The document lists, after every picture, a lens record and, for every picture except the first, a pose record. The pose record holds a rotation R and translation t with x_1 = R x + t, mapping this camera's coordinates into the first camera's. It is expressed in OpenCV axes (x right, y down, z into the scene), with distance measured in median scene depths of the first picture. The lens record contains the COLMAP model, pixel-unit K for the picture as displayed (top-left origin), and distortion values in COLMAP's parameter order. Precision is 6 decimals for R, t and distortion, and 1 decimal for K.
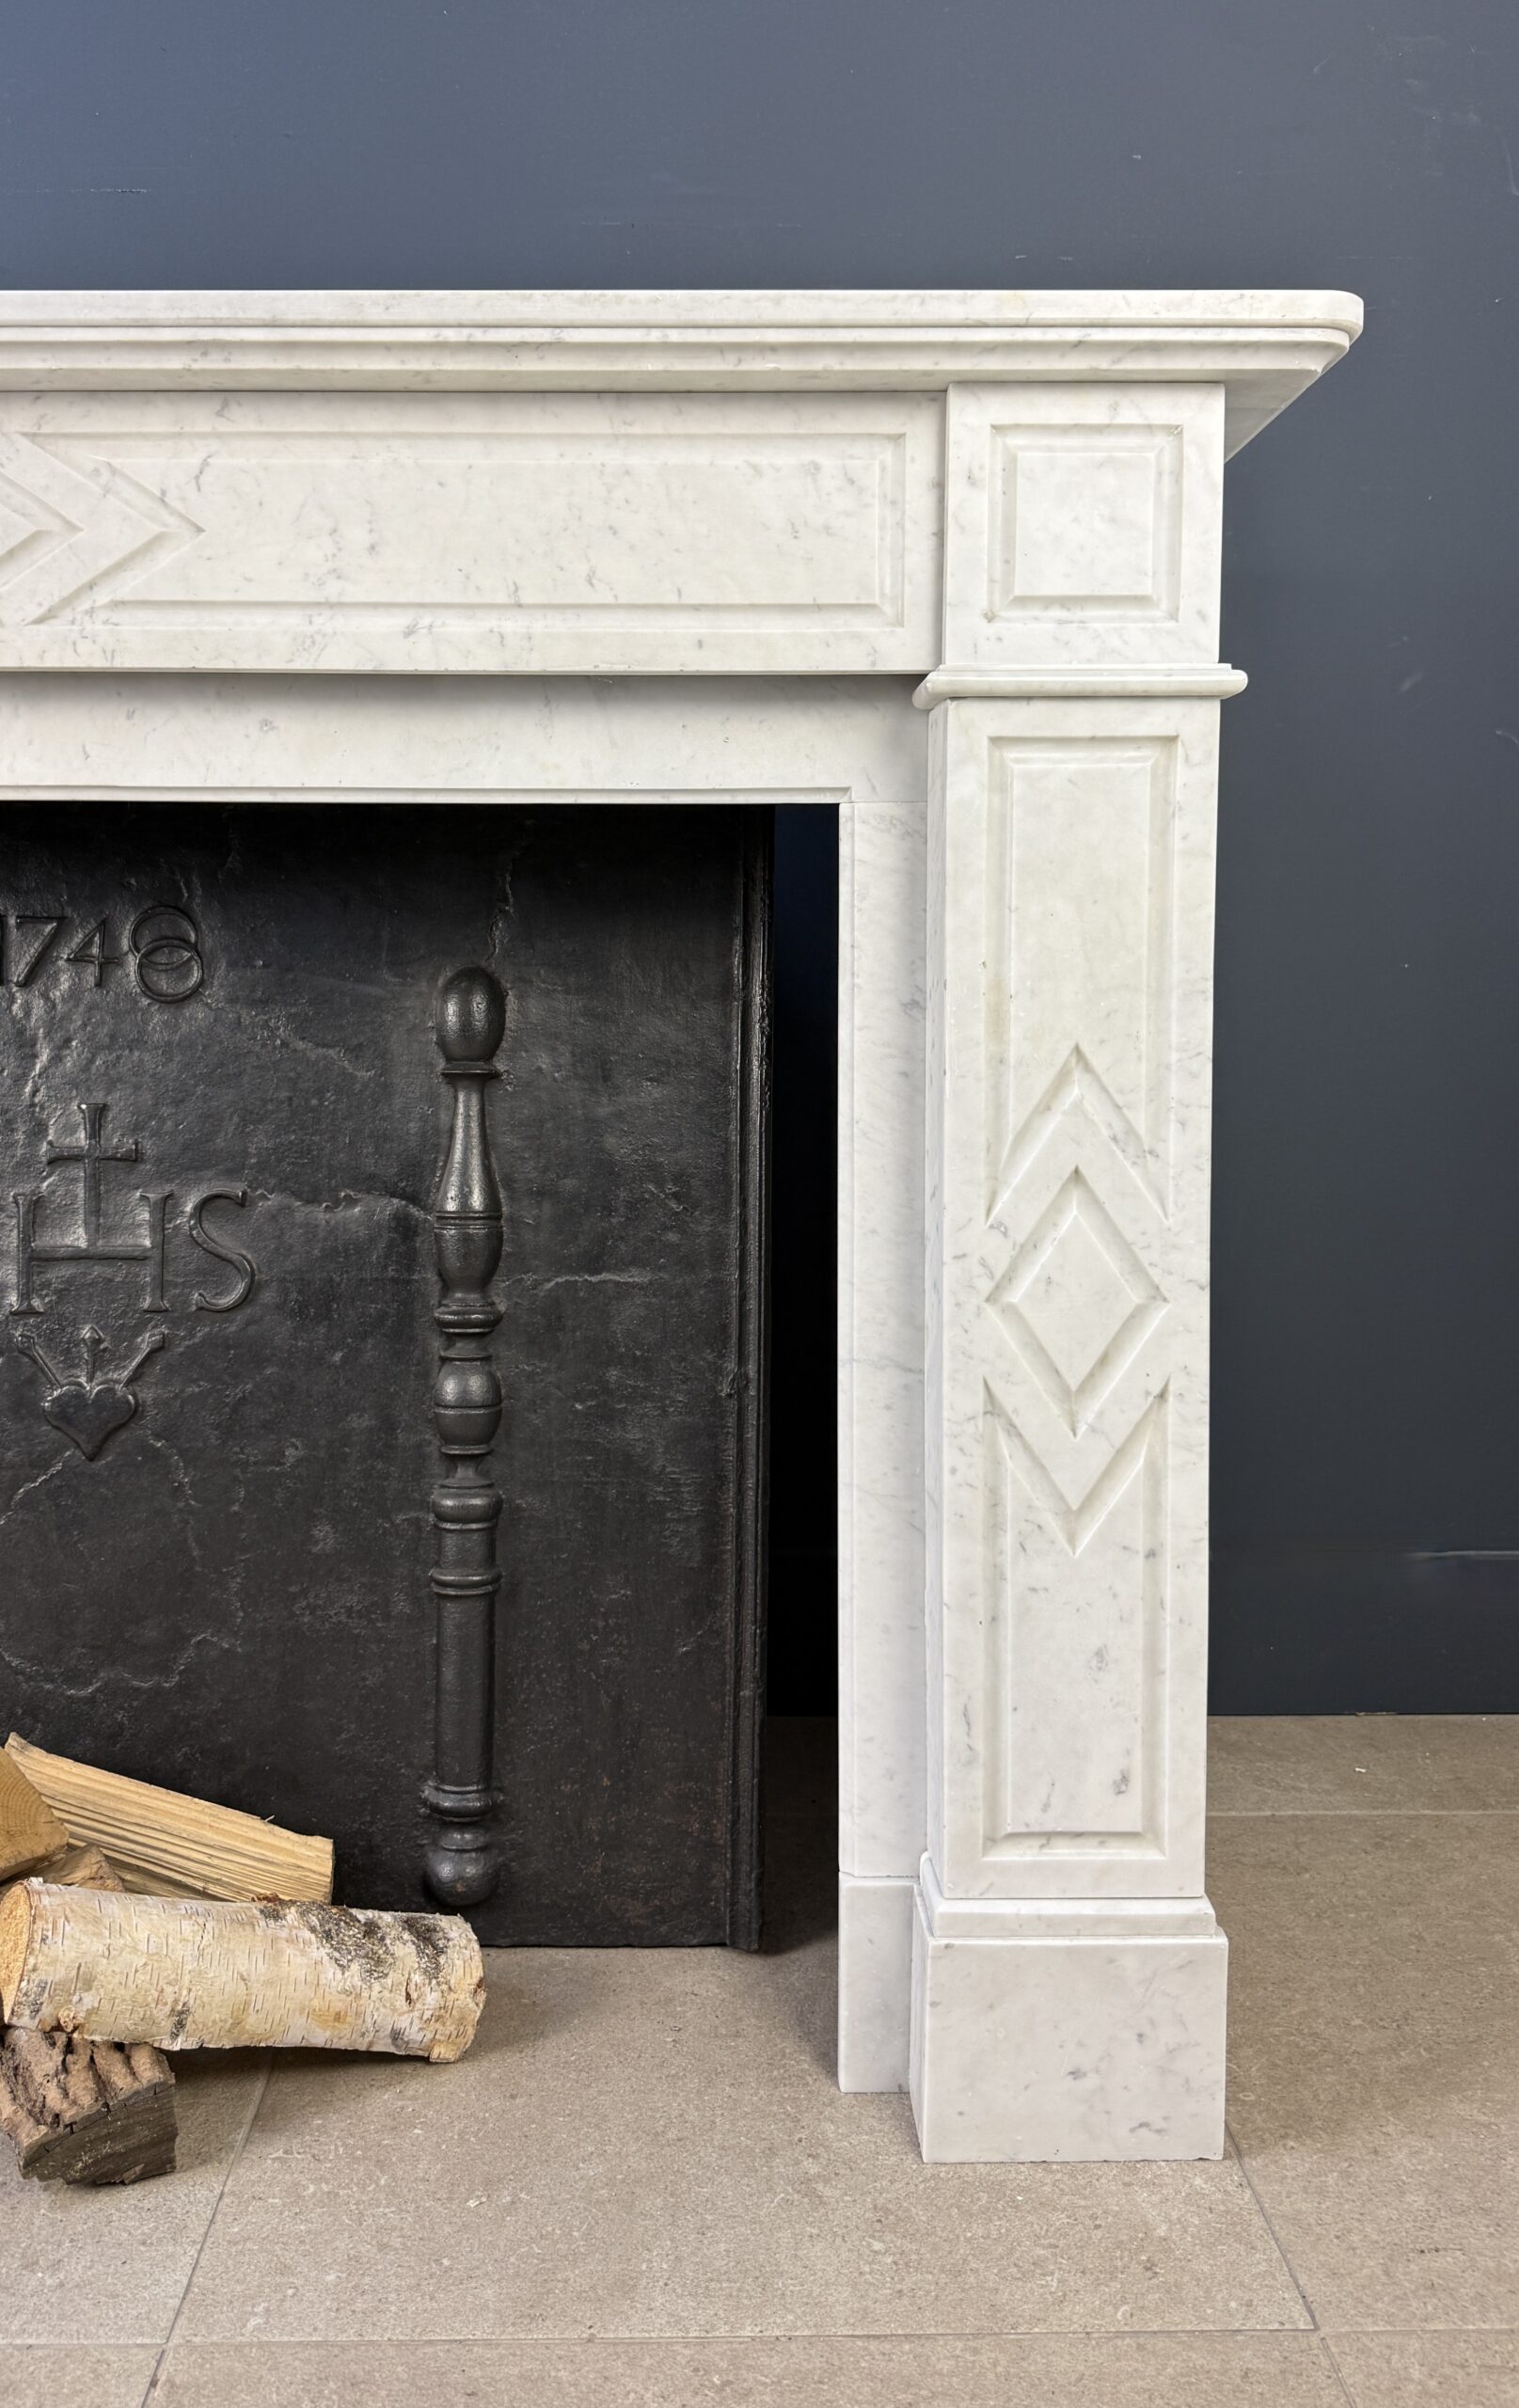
lens RADIAL K [[1876.6, 0, 718.5], [0, 1876.6, 1073.0], [0, 0, 1]] dist [0.110639, -0.203128]
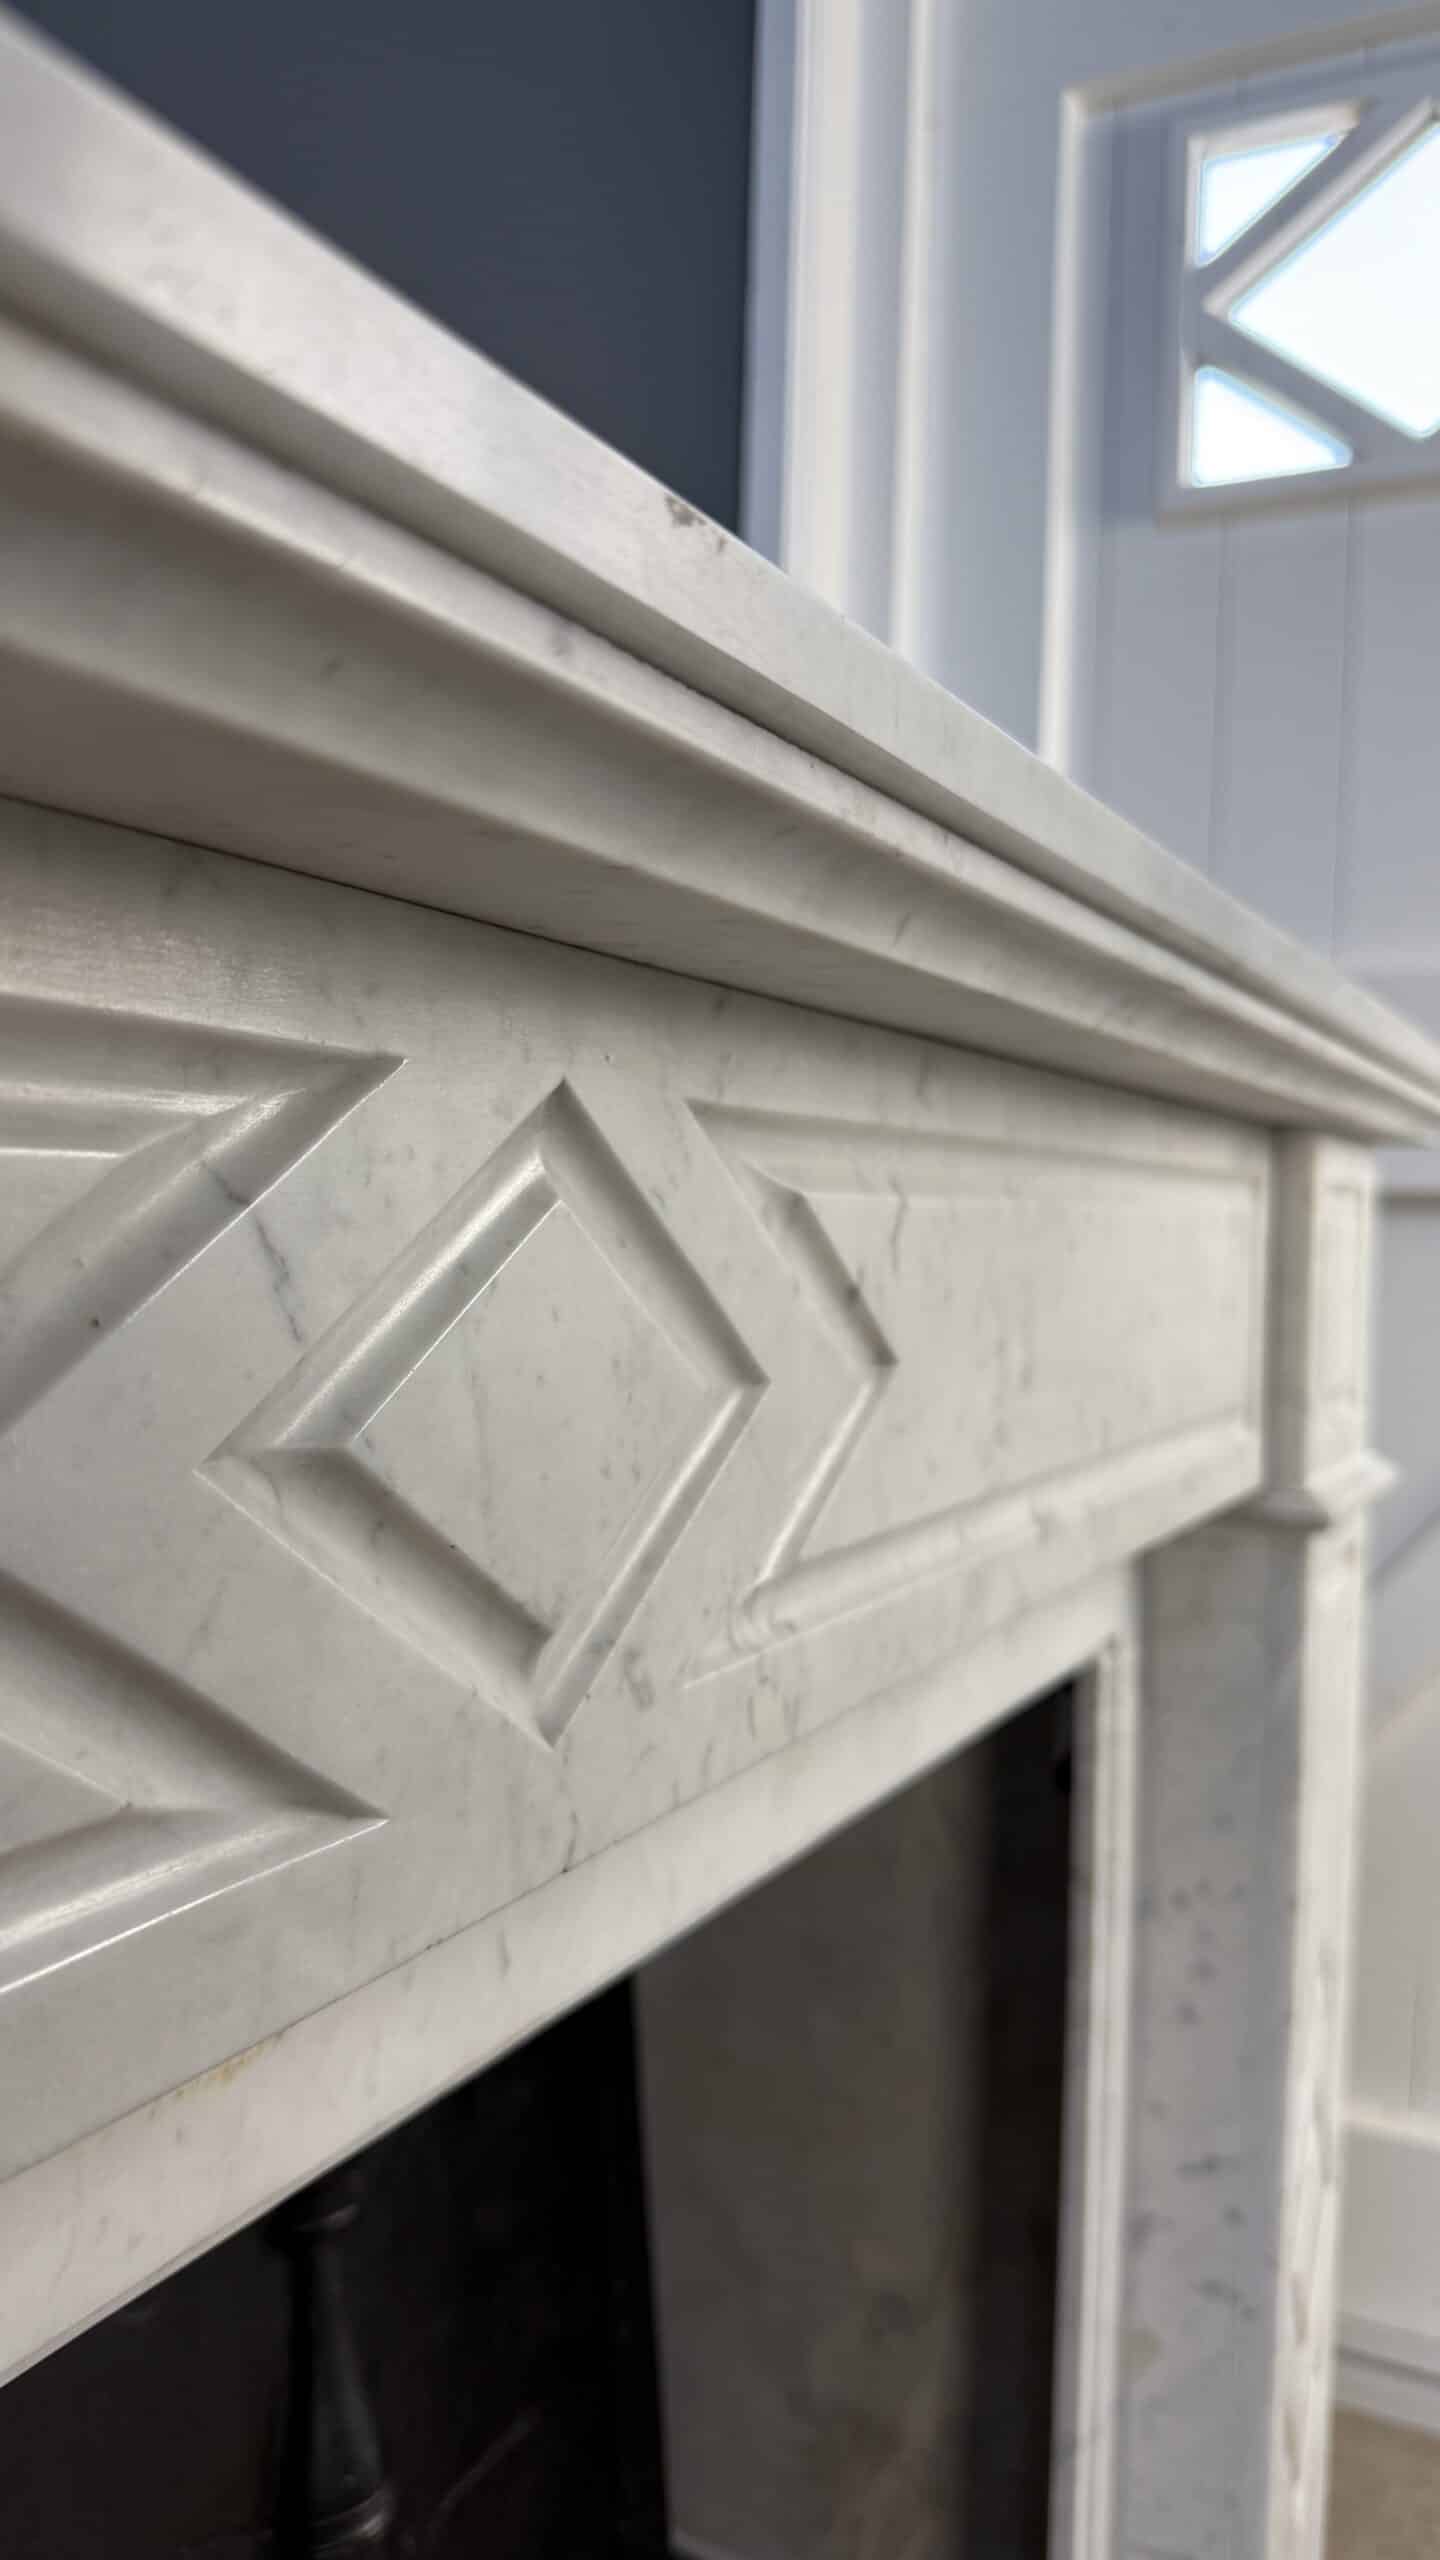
lens RADIAL K [[1874.4, 0, 720.0], [0, 1874.4, 1280.0], [0, 0, 1]] dist [0.041844, -0.110143]
pose [[0.475649, -0.018426, 0.879442, -0.633323], [0.028030, 0.999590, 0.005783, -0.301476], [-0.879188, 0.021900, 0.475971, 0.824229]]
